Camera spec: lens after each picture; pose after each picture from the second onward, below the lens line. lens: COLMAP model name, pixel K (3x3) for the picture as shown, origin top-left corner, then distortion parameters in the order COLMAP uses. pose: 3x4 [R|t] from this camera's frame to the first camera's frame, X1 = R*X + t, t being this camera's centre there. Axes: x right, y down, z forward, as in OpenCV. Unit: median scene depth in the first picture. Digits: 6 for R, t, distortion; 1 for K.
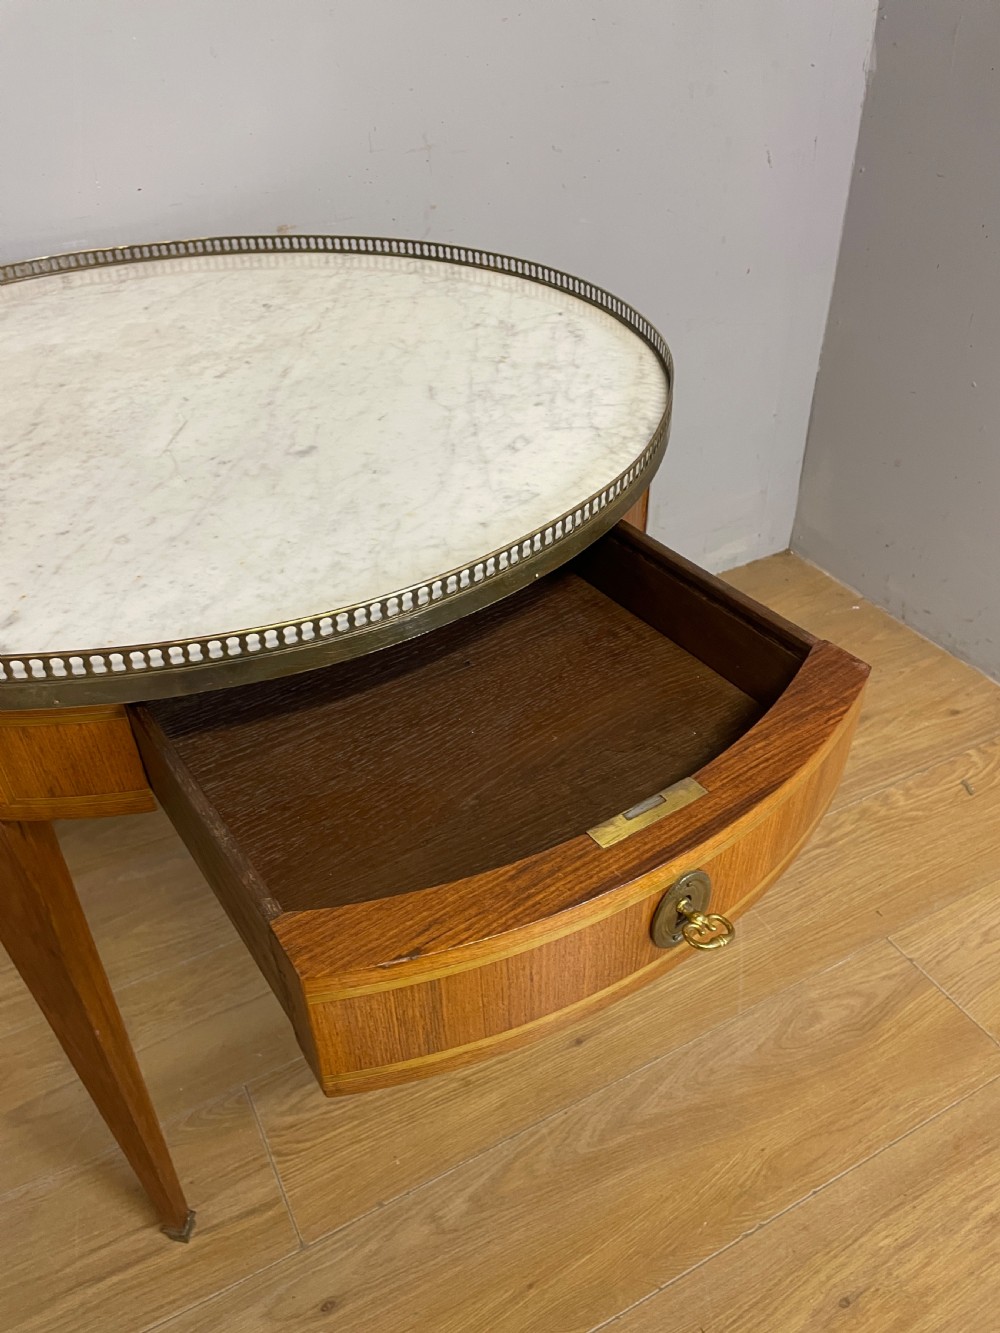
lens RADIAL K [[1015.4, 0, 496.5], [0, 1015.4, 657.1], [0, 0, 1]] dist [0.096946, -0.129671]
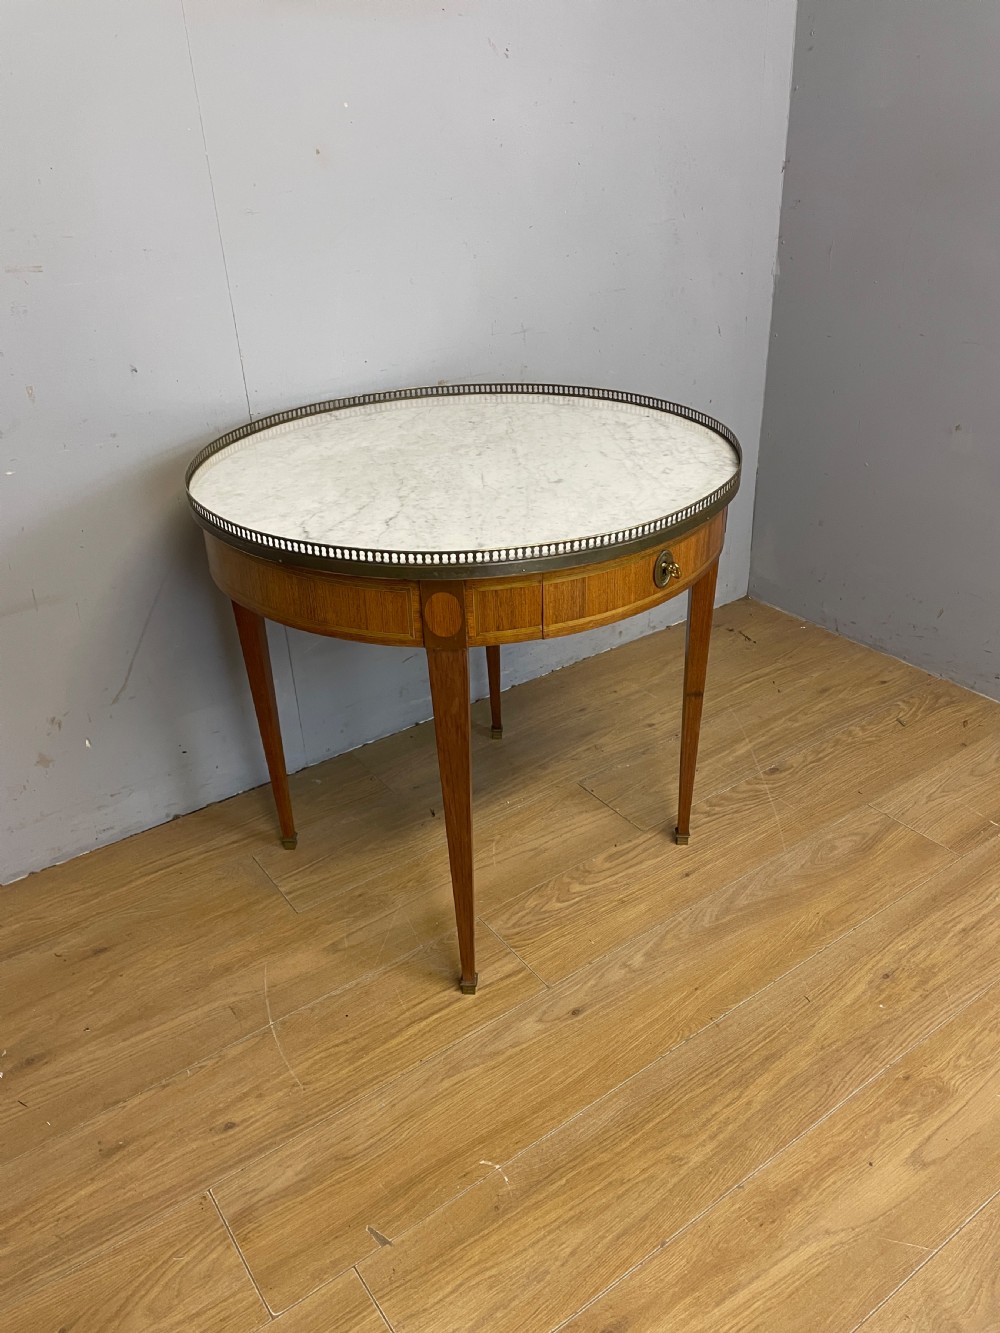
lens RADIAL K [[1014.5, 0, 500.9], [0, 1014.5, 648.2], [0, 0, 1]] dist [0.088801, -0.113089]
pose [[0.991827, -0.067349, 0.108370, -0.391919], [0.083467, 0.984876, -0.151832, 0.290072], [-0.096506, 0.159637, 0.982447, -0.604976]]
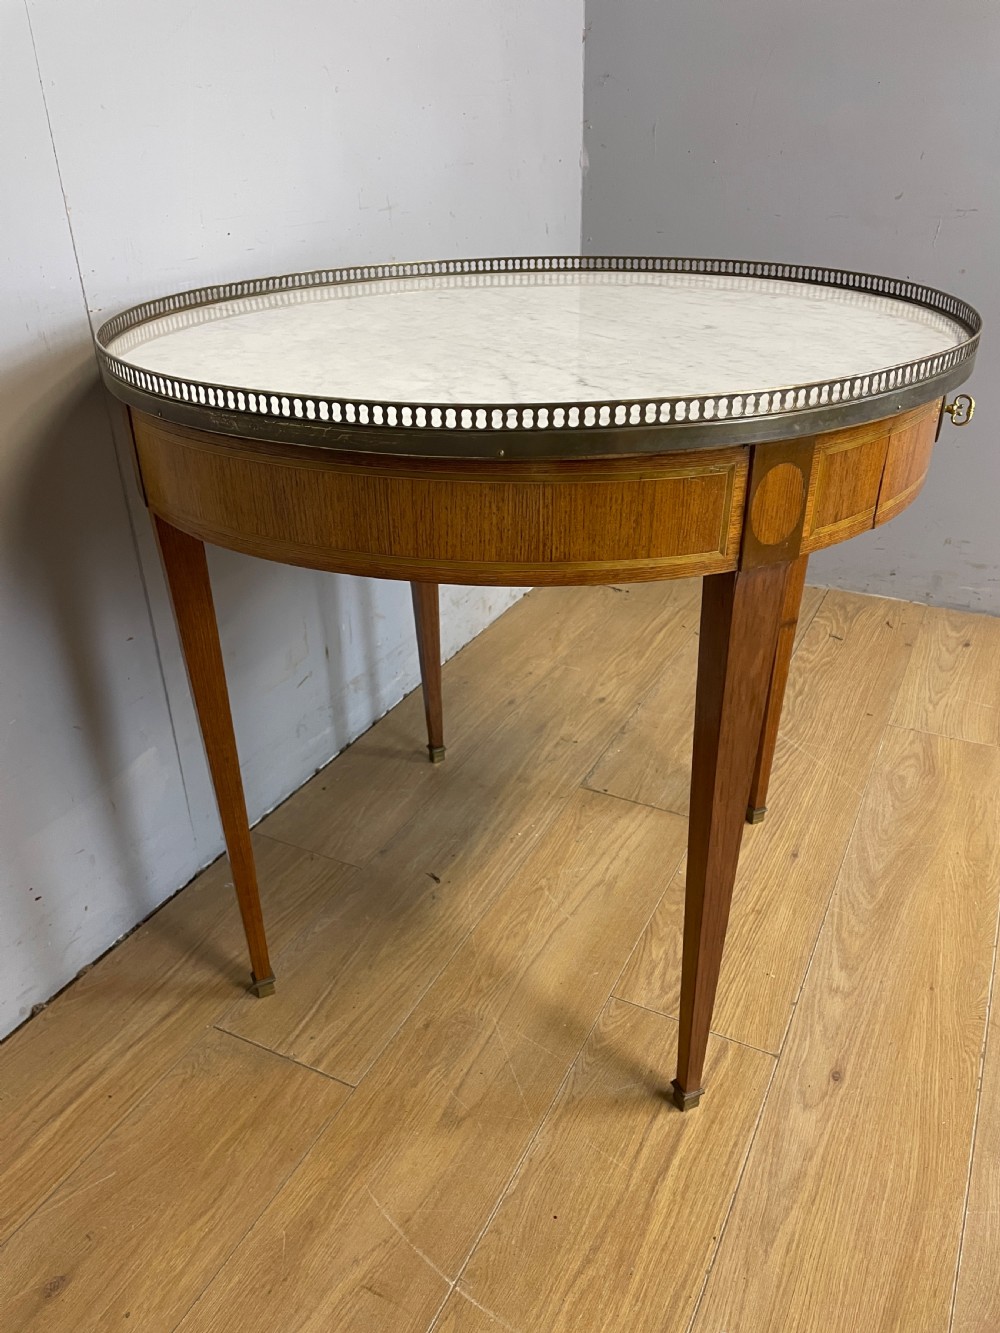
lens RADIAL K [[1014.5, 0, 493.3], [0, 1014.5, 646.1], [0, 0, 1]] dist [0.088801, -0.113089]
pose [[0.821900, -0.250489, 0.511600, -0.888681], [0.339387, 0.936649, -0.086634, 0.148756], [-0.457489, 0.244835, 0.854845, 0.084759]]
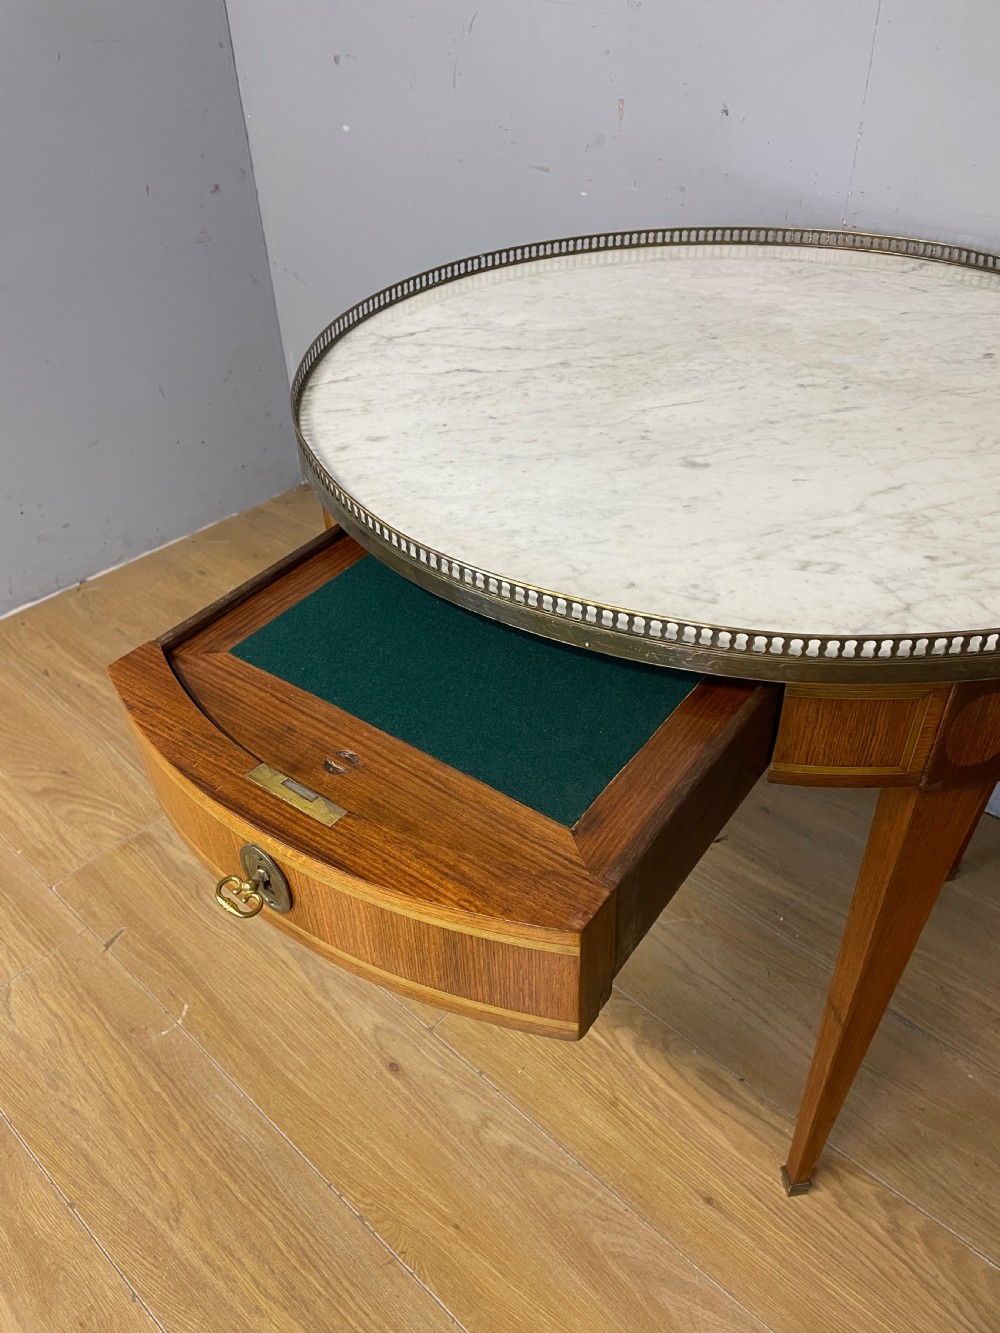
lens RADIAL K [[1015.4, 0, 489.9], [0, 1015.4, 663.2], [0, 0, 1]] dist [0.096946, -0.129671]
pose [[0.323662, 0.594794, -0.735841, 0.468336], [-0.549817, 0.751155, 0.365333, -0.236114], [0.770029, 0.286333, 0.570148, 0.235628]]
